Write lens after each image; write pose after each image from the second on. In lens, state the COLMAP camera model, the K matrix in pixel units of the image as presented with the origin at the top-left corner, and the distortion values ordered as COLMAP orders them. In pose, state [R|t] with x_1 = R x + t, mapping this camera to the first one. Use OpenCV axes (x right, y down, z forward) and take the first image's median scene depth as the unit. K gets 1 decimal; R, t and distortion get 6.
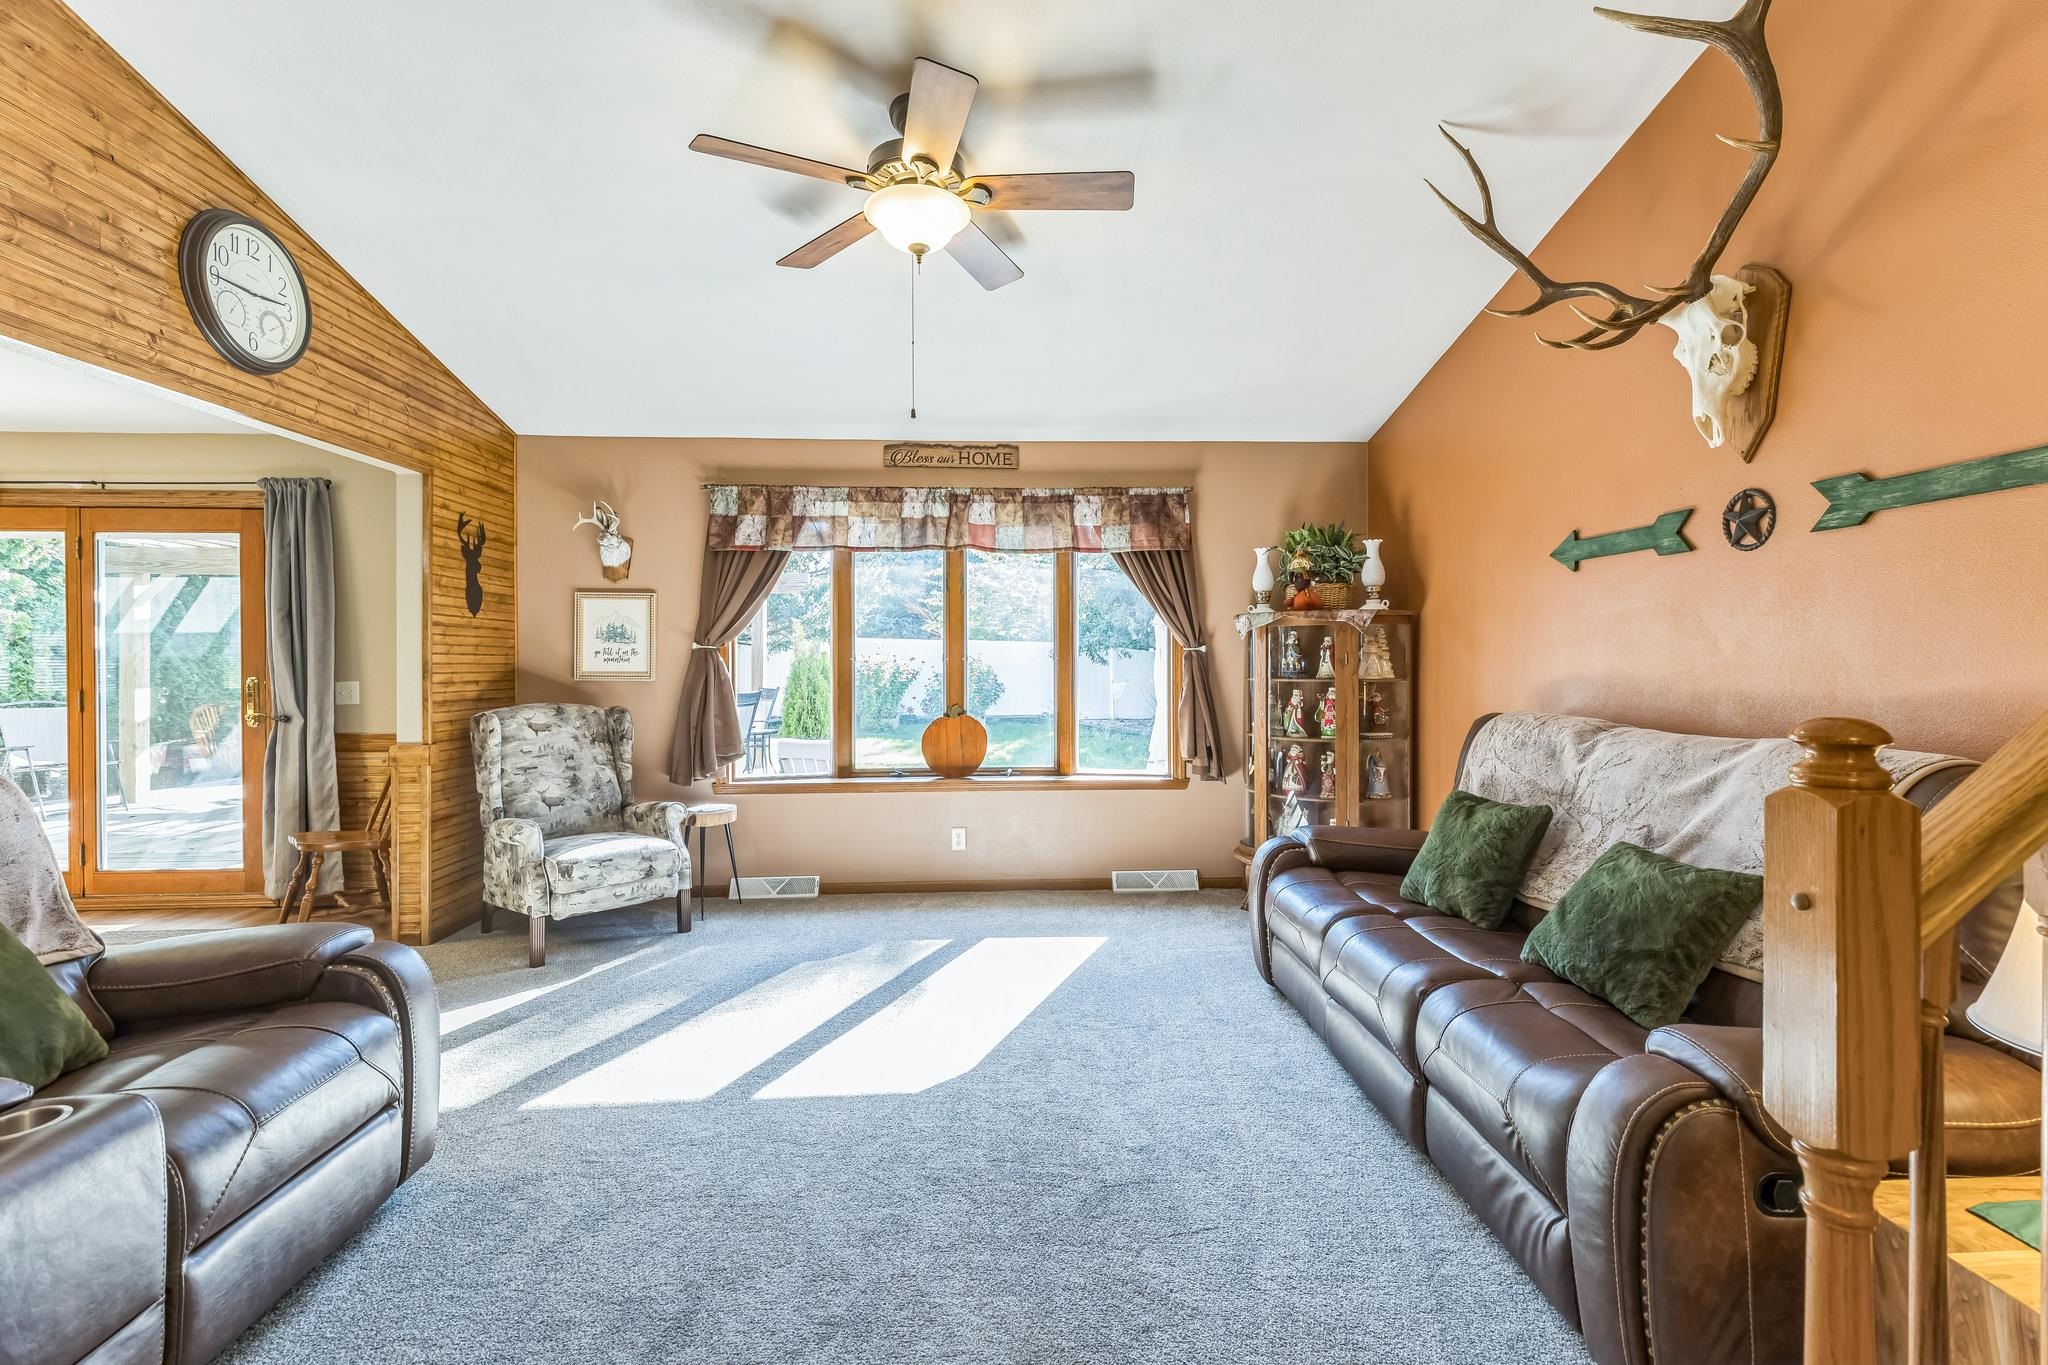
lens RADIAL K [[930.0, 0, 1024.8], [0, 930.0, 661.6], [0, 0, 1]] dist [0.001489, 0.000017]
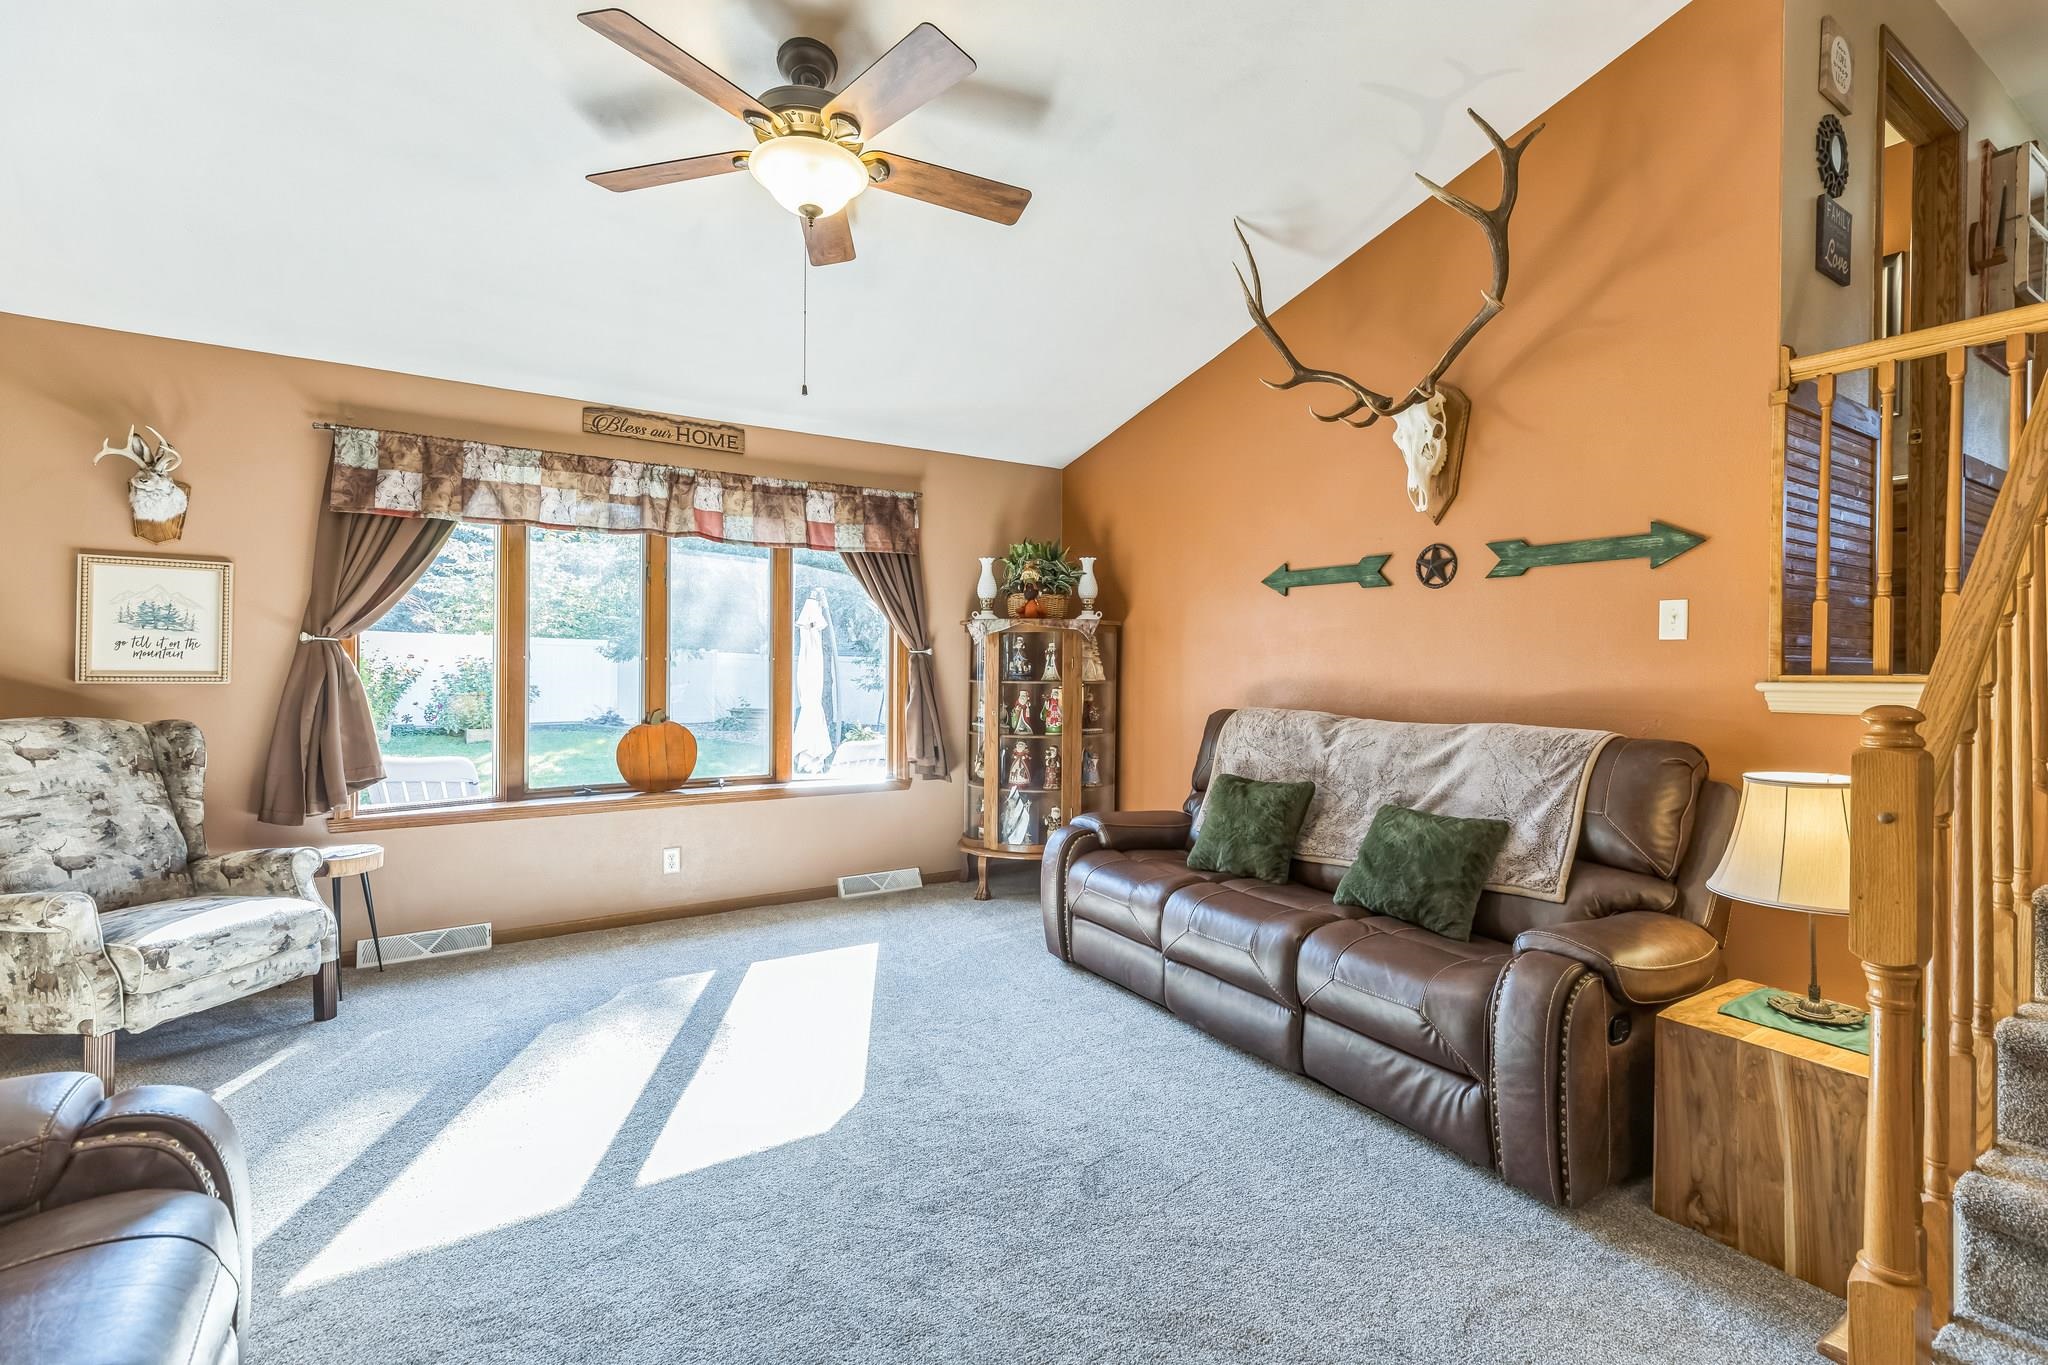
lens RADIAL K [[921.5, 0, 1037.7], [0, 921.5, 664.6], [0, 0, 1]] dist [0.004652, 0.000625]
pose [[0.862867, 0.008845, 0.505353, -0.258719], [-0.009469, 0.999954, -0.001335, 0.000789], [-0.505342, -0.003633, 0.862912, 0.070886]]
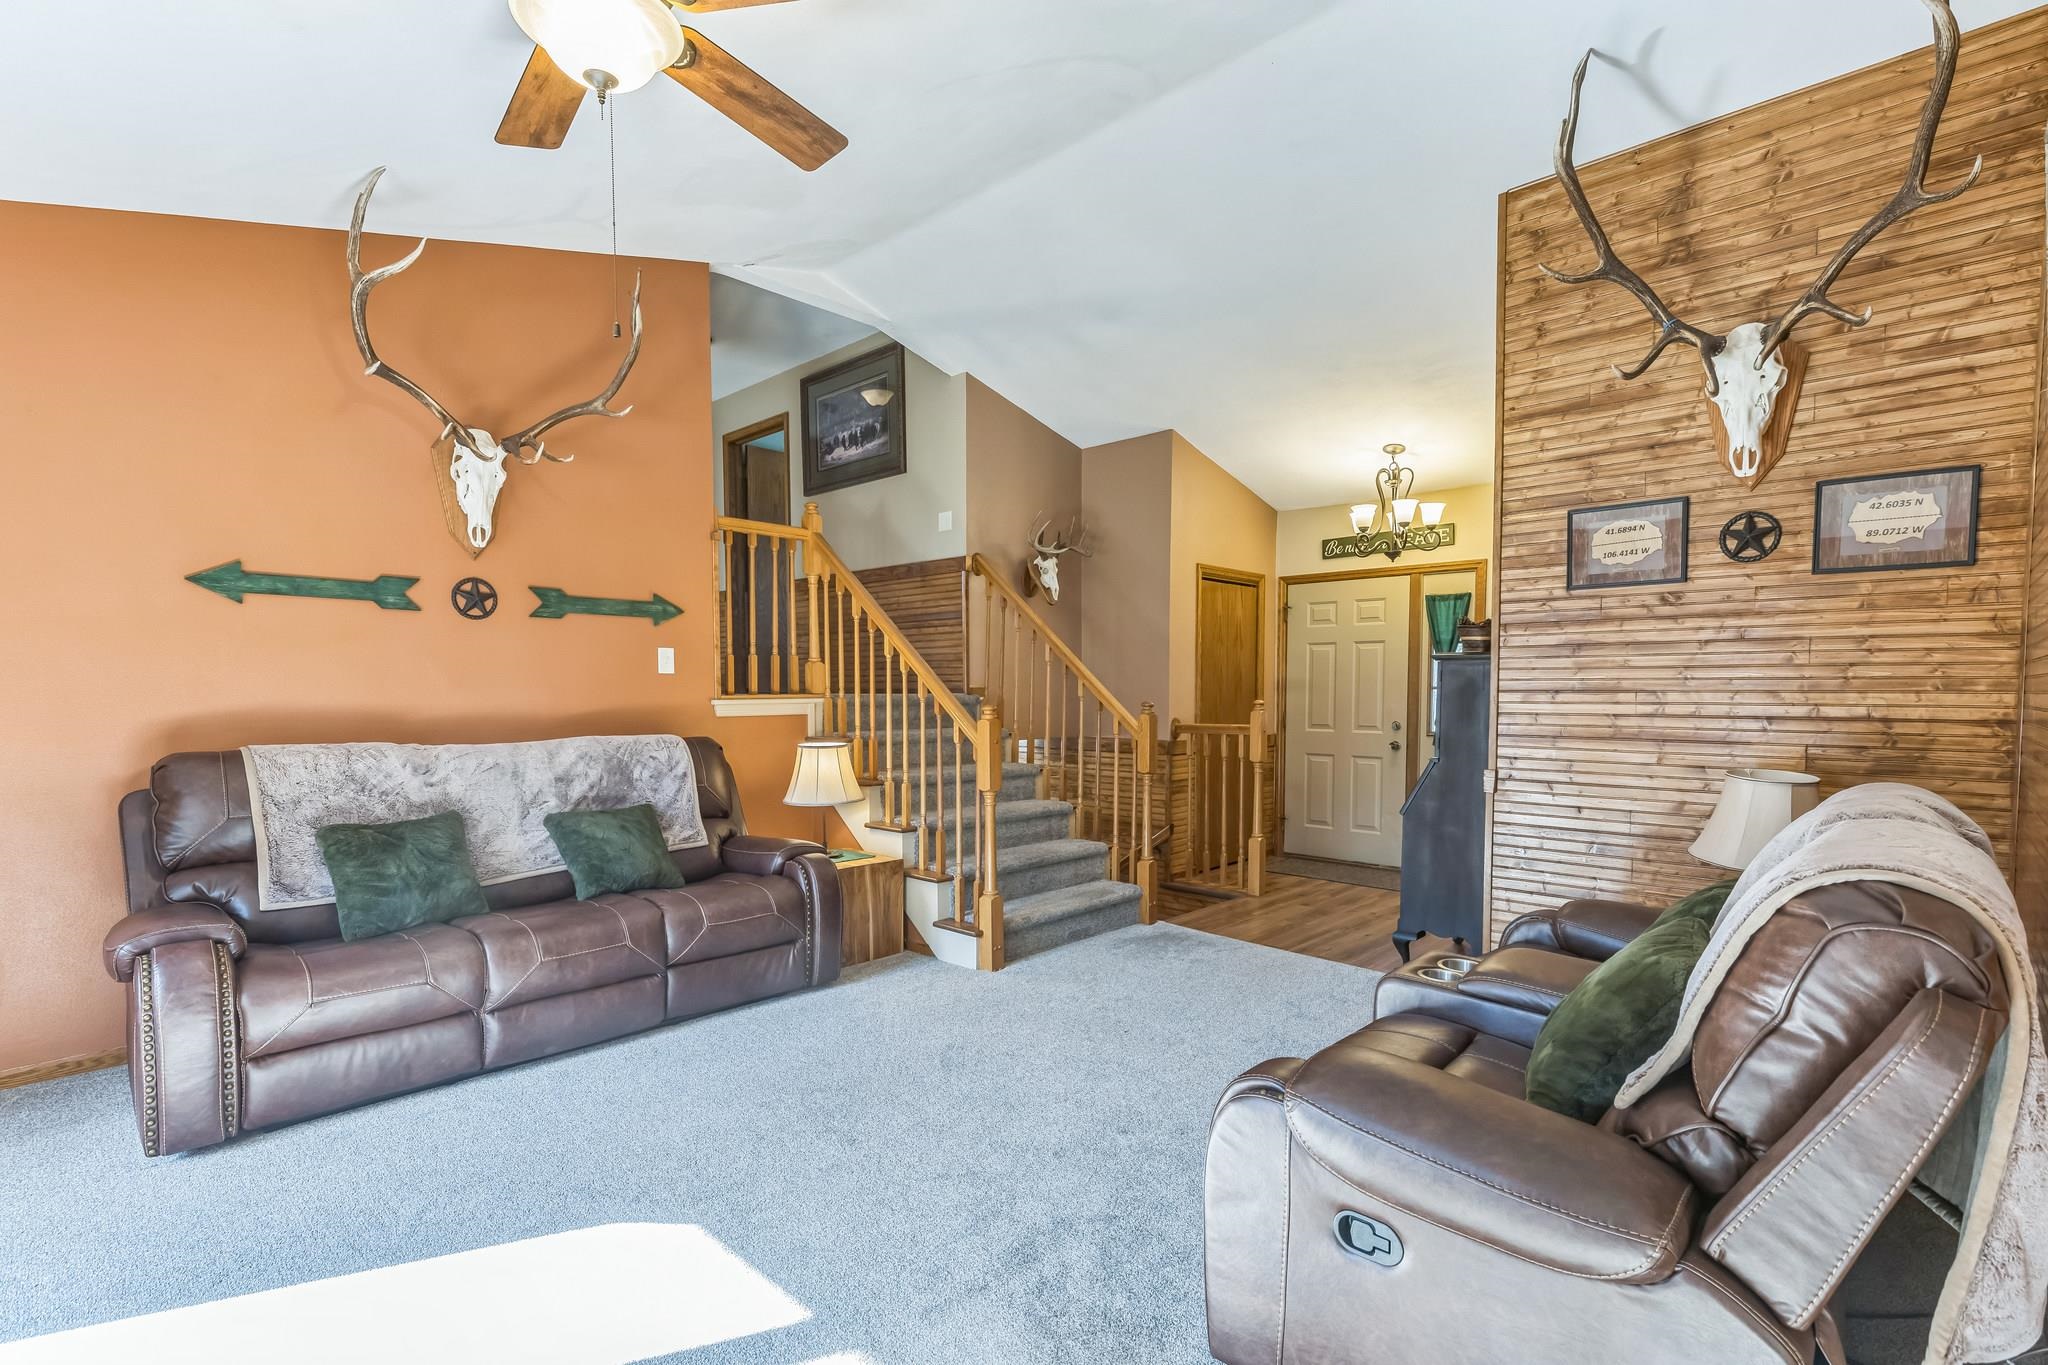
lens RADIAL K [[943.7, 0, 1045.2], [0, 943.7, 742.7], [0, 0, 1]] dist [0.002099, 0.000306]
pose [[-0.715198, -0.036076, 0.697990, -0.573464], [0.002312, 0.998539, 0.053979, -0.000907], [-0.698918, 0.040219, -0.714070, 0.884683]]
